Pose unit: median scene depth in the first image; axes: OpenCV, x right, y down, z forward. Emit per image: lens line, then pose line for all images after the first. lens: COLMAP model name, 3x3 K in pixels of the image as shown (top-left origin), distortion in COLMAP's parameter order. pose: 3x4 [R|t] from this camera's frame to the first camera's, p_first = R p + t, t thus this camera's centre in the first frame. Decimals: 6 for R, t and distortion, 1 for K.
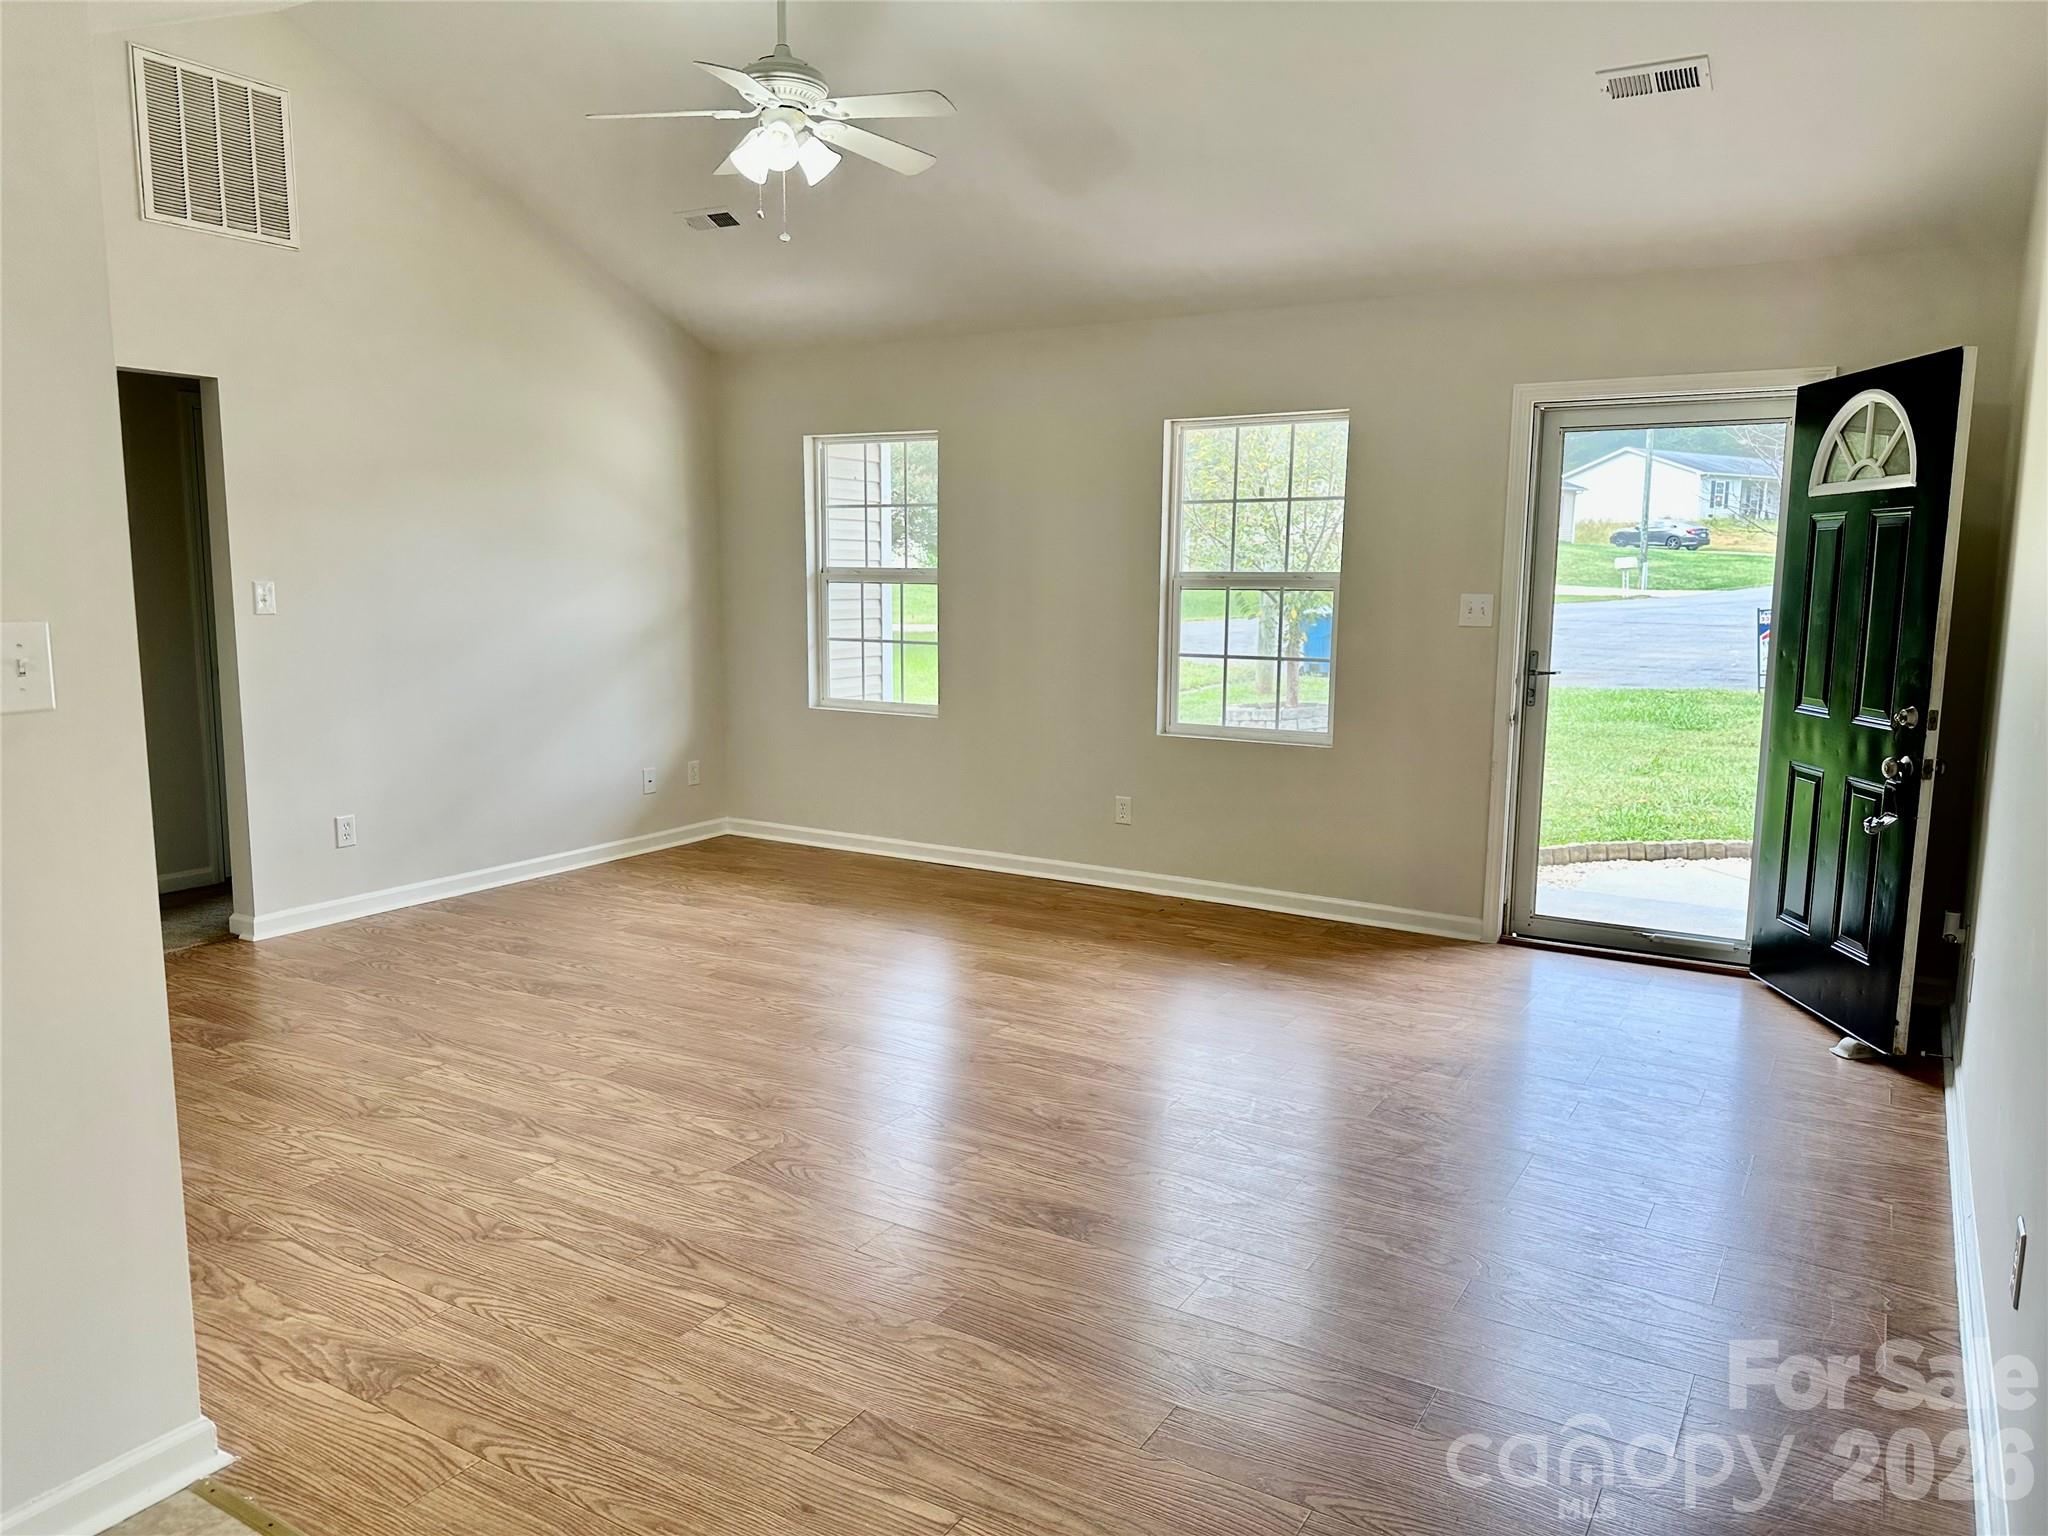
lens RADIAL K [[1438.9, 0, 1024.0], [0, 1438.9, 768.0], [0, 0, 1]] dist [0.112798, -0.165794]
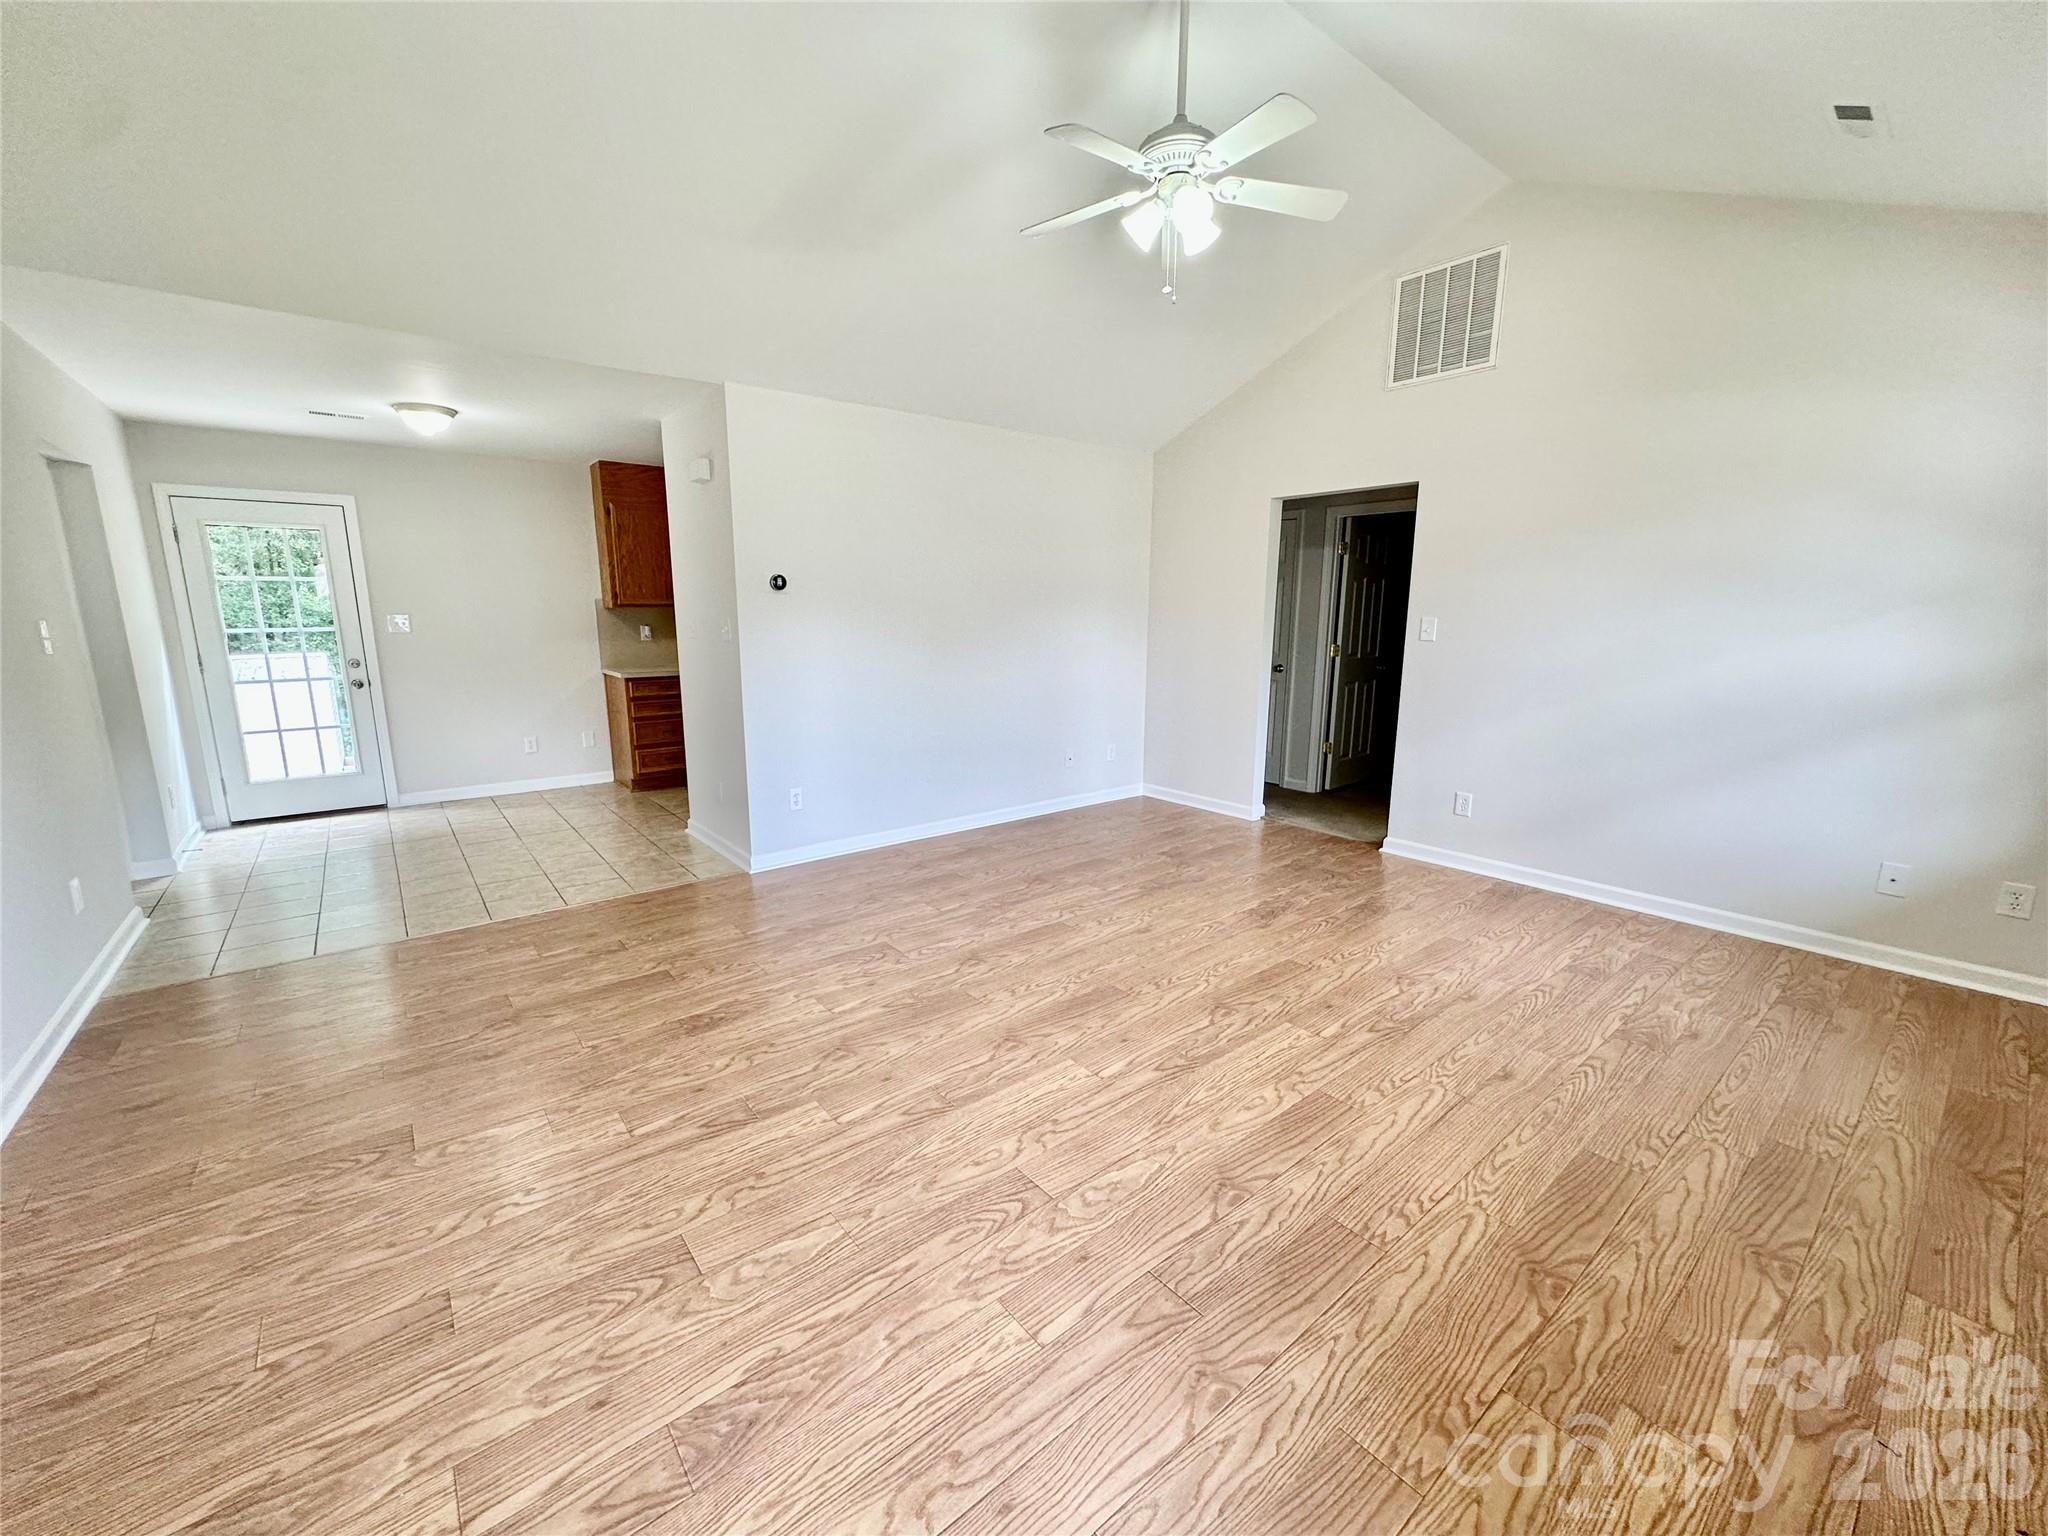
lens RADIAL K [[812.8, 0, 1069.9], [0, 812.8, 799.6], [0, 0, 1]] dist [0.025852, 0.000112]
pose [[-0.314776, 0.204082, -0.926966, 0.470899], [-0.137186, 0.956575, 0.257186, -0.140543], [0.939200, 0.208123, -0.273109, 1.092738]]
